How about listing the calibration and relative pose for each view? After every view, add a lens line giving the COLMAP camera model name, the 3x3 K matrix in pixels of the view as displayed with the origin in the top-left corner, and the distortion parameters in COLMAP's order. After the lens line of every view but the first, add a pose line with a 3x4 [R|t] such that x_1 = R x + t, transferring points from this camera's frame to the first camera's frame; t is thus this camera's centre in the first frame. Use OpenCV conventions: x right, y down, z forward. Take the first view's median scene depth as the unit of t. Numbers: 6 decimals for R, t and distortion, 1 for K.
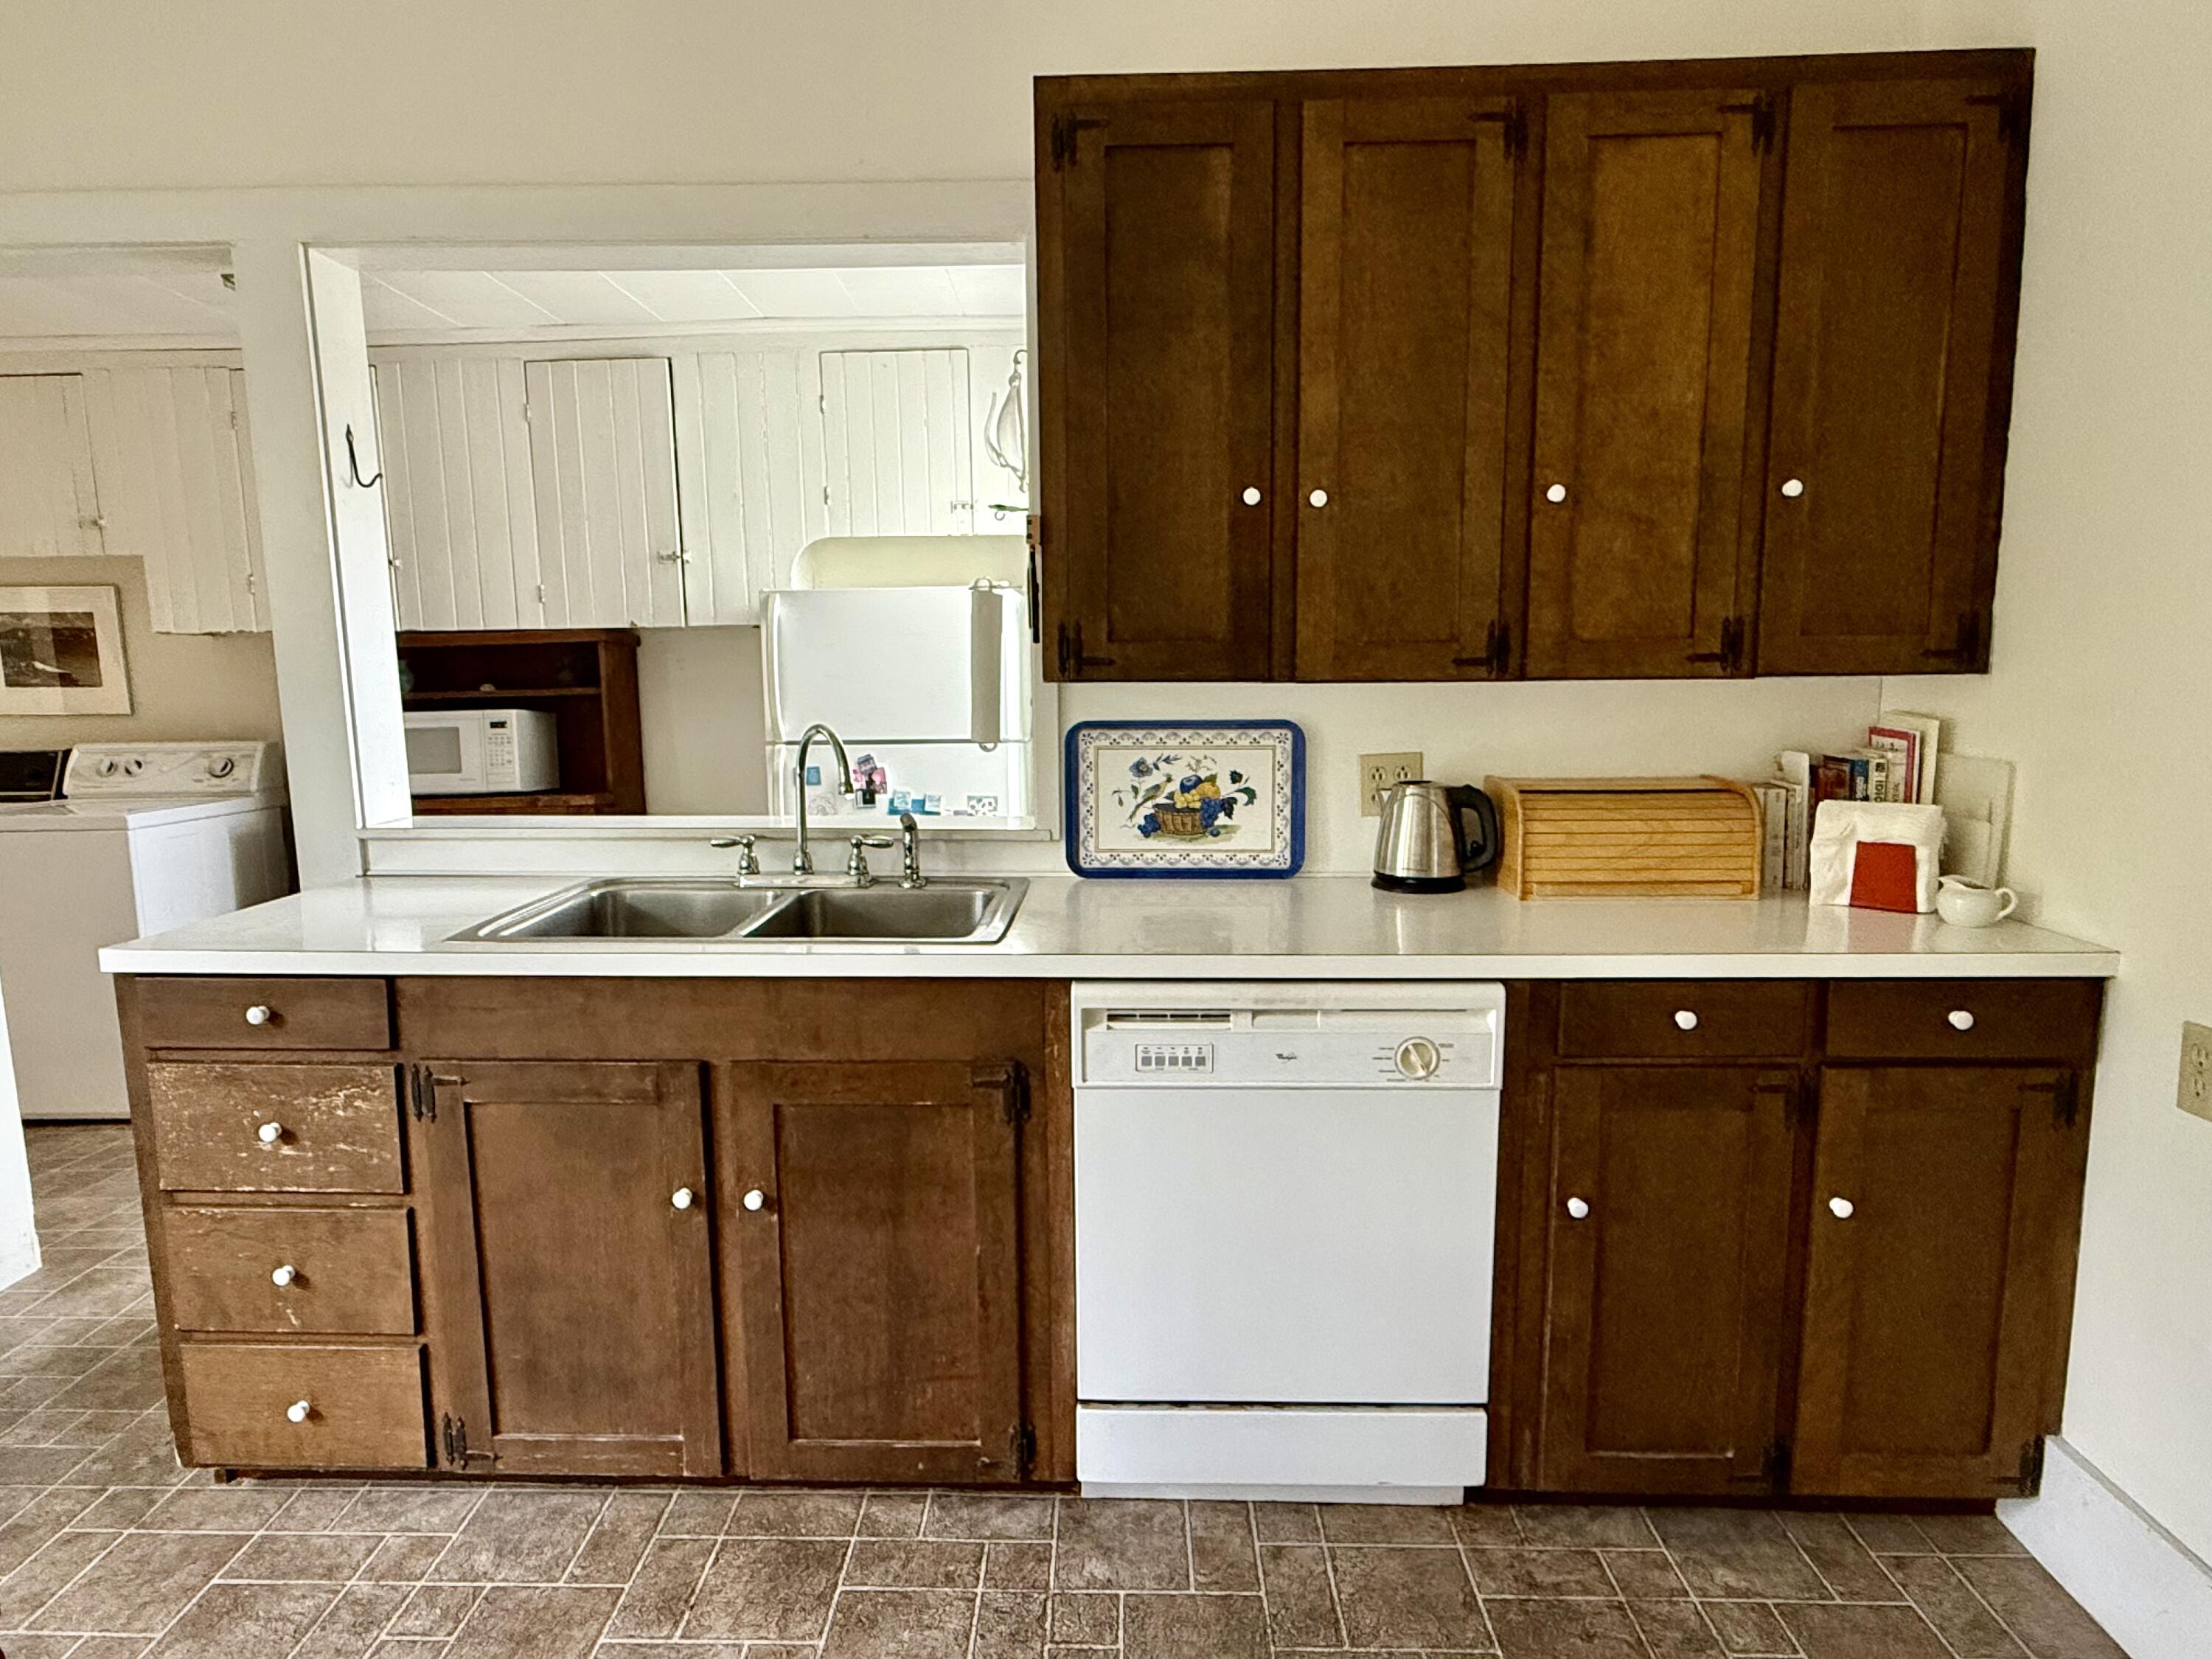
lens RADIAL K [[1313.9, 0, 1101.0], [0, 1313.9, 829.3], [0, 0, 1]] dist [-0.013527, 0.002274]
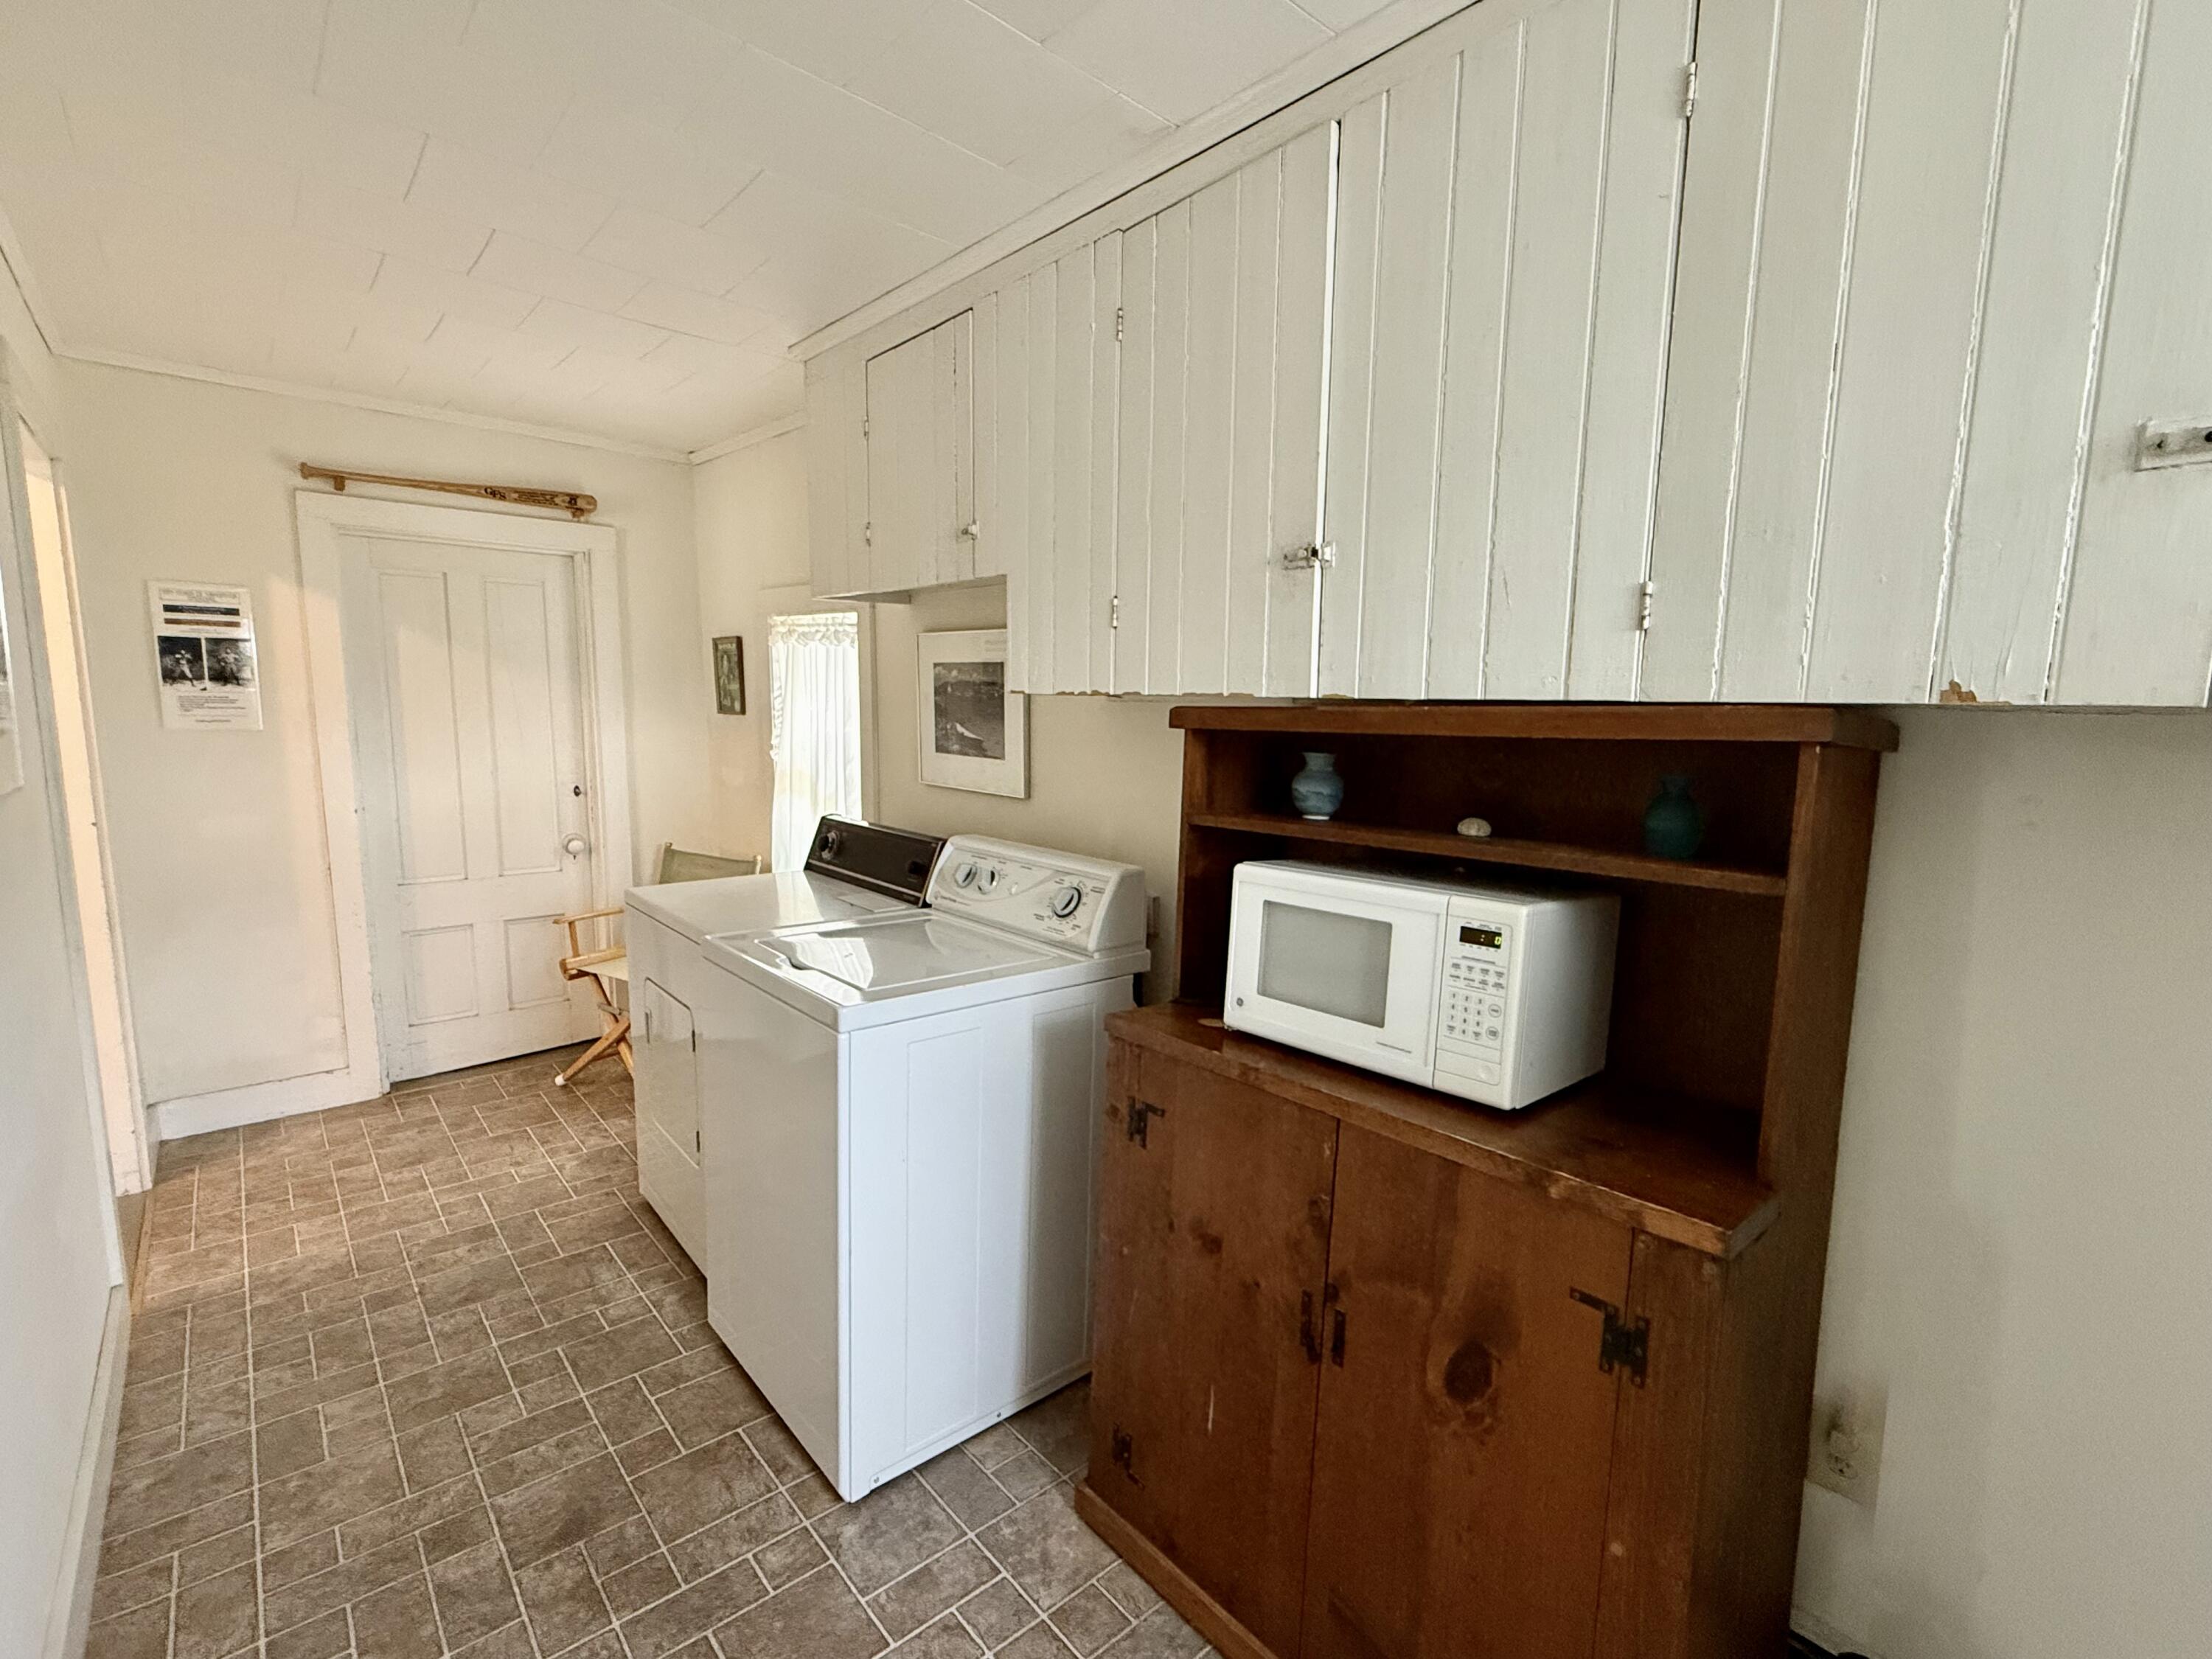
lens RADIAL K [[1012.9, 0, 1104.6], [0, 1012.9, 833.6], [0, 0, 1]] dist [-0.002380, -0.000030]
pose [[0.673969, 0.118731, -0.729156, -0.301722], [-0.129637, 0.990693, 0.041493, -0.104219], [0.727296, 0.066561, 0.683089, 0.672752]]
